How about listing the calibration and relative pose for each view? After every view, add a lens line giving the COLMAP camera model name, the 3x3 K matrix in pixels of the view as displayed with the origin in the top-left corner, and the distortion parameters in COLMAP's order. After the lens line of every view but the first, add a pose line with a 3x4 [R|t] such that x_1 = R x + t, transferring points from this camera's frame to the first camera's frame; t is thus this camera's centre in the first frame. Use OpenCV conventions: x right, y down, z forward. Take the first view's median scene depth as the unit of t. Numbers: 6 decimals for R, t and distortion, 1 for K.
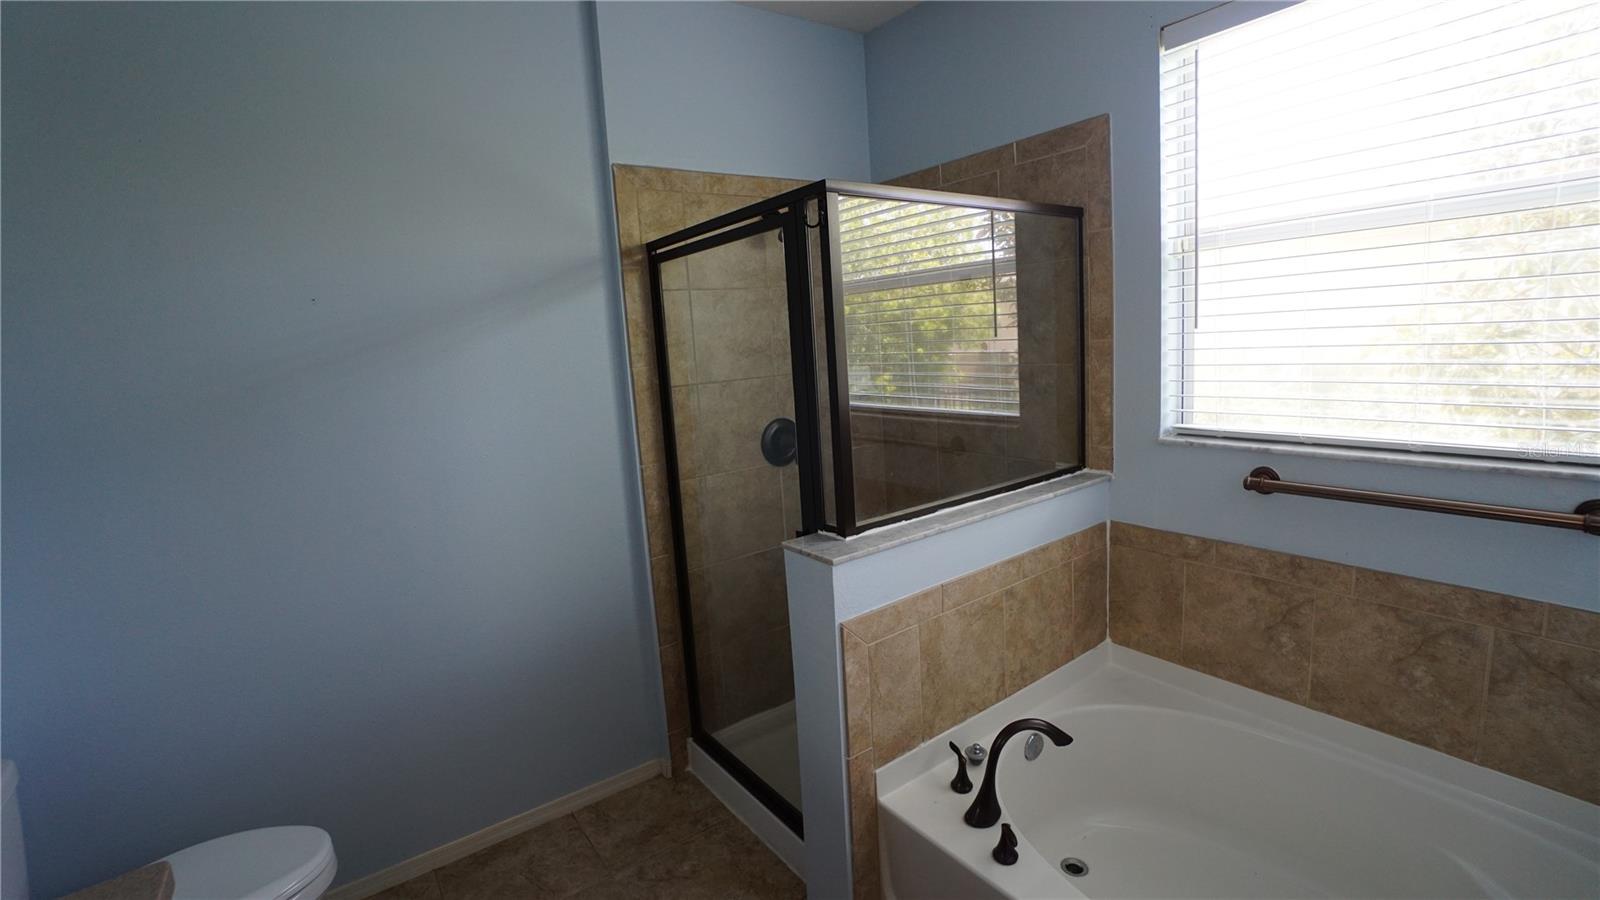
lens RADIAL K [[702.0, 0, 796.5], [0, 702.0, 448.7], [0, 0, 1]] dist [-0.042665, 0.005293]
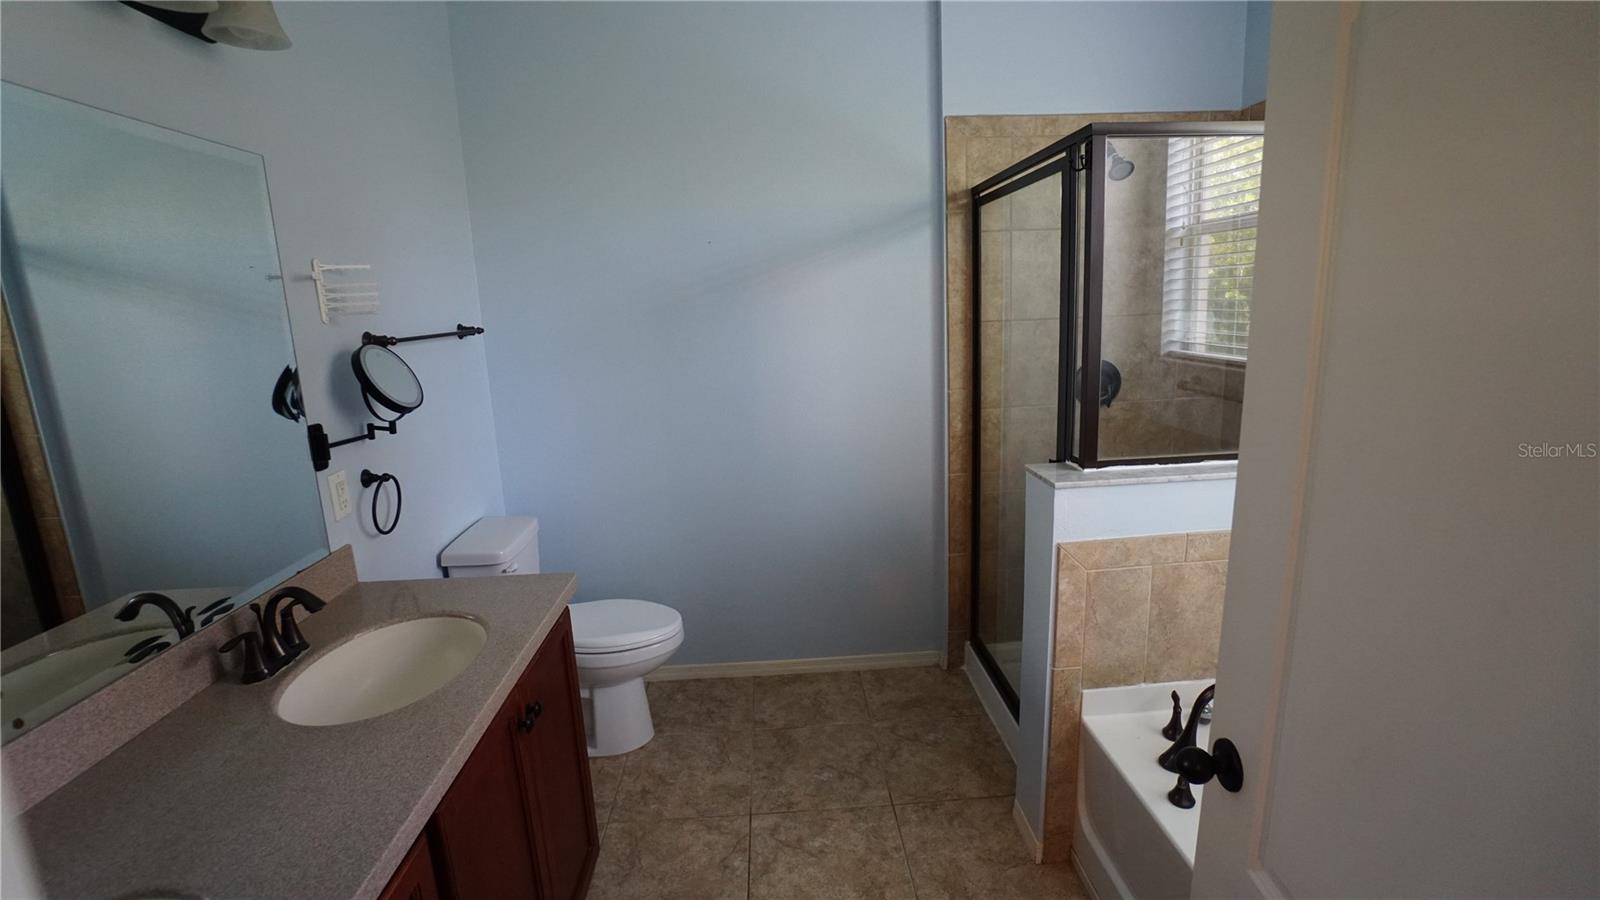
lens RADIAL K [[702.0, 0, 807.1], [0, 702.0, 446.2], [0, 0, 1]] dist [-0.042665, 0.005293]
pose [[0.845543, 0.137724, -0.515838, 0.192437], [-0.096768, 0.989687, 0.105618, 0.017016], [0.525064, -0.039388, 0.850151, -0.082705]]
